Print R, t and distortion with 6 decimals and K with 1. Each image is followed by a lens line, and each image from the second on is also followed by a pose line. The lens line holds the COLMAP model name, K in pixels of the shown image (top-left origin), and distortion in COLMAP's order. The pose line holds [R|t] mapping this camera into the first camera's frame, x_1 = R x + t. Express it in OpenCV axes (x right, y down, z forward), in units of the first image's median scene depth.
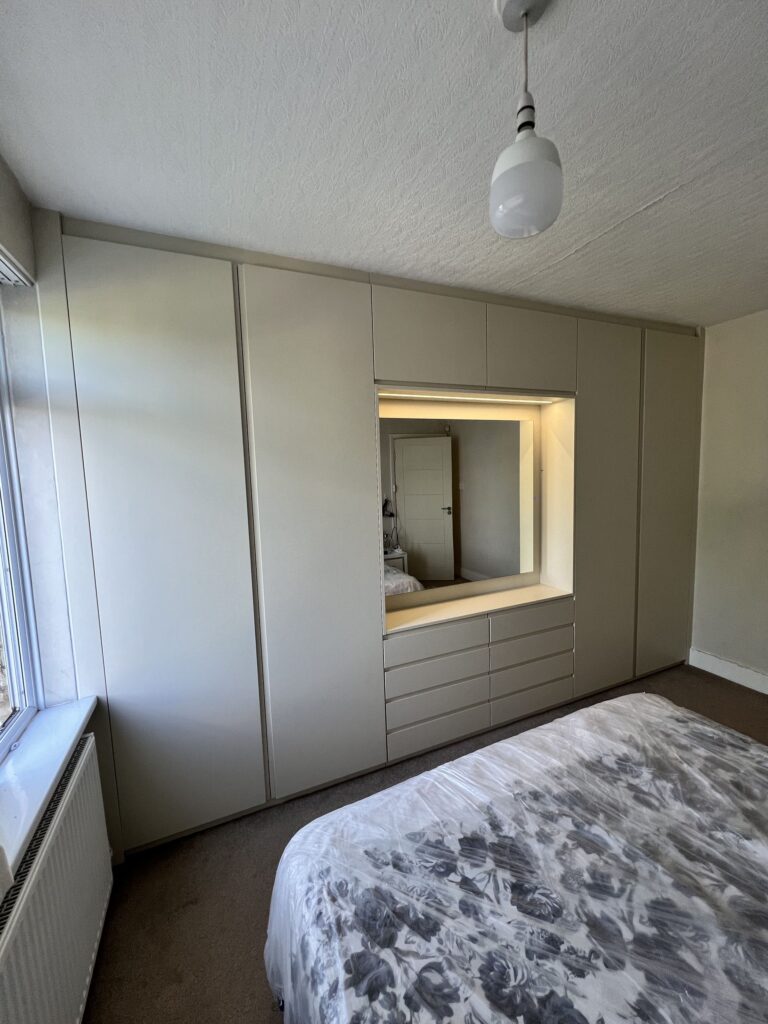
lens RADIAL K [[423.2, 0, 390.6], [0, 423.2, 507.1], [0, 0, 1]] dist [-0.001155, 0.001367]
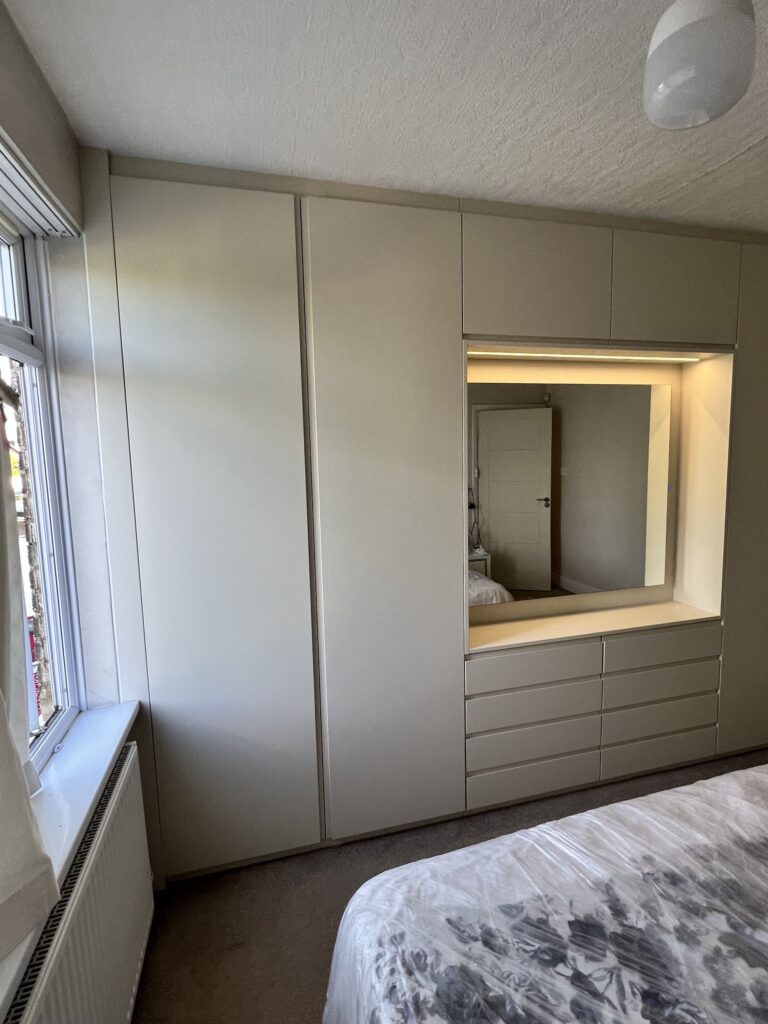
lens RADIAL K [[518.0, 0, 387.3], [0, 518.0, 506.9], [0, 0, 1]] dist [0.001244, 0.000231]
pose [[0.988231, 0.024722, -0.150955, -0.028065], [-0.021627, 0.999522, 0.022107, 0.005210], [0.151429, -0.018582, 0.988293, 0.013073]]
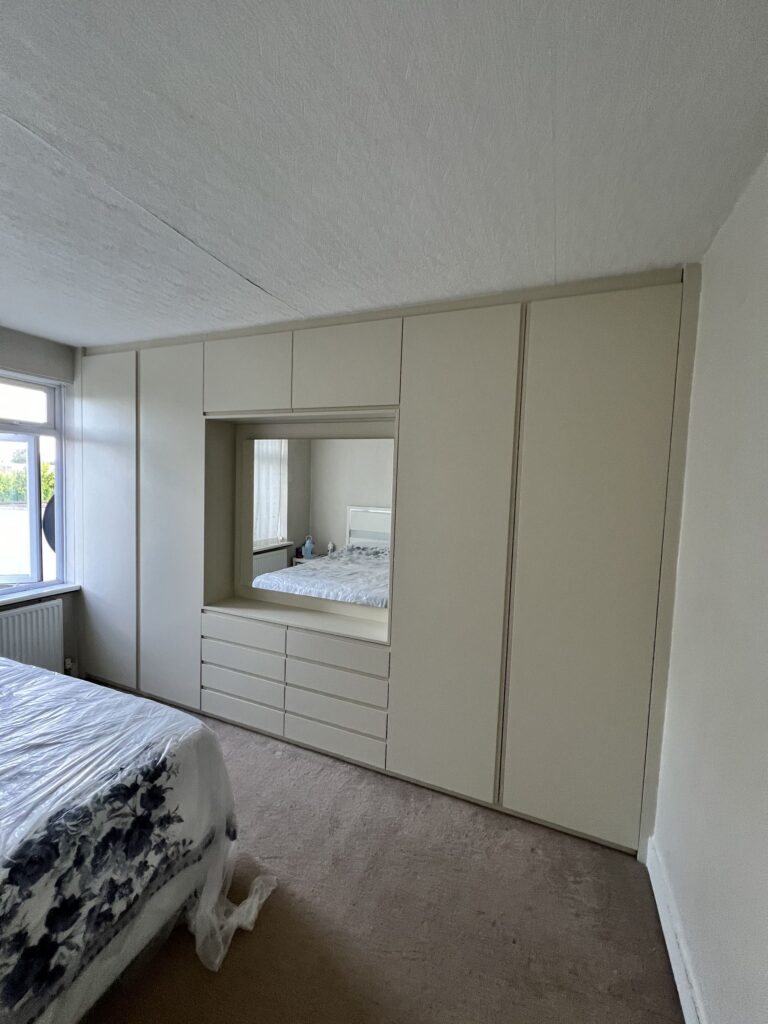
lens RADIAL K [[391.3, 0, 393.7], [0, 391.3, 506.5], [0, 0, 1]] dist [0.003270, 0.000149]
pose [[0.697802, 0.094874, -0.709980, 1.519473], [-0.125320, 0.992072, 0.009399, -0.111636], [0.705243, 0.082416, 0.704159, 0.691333]]
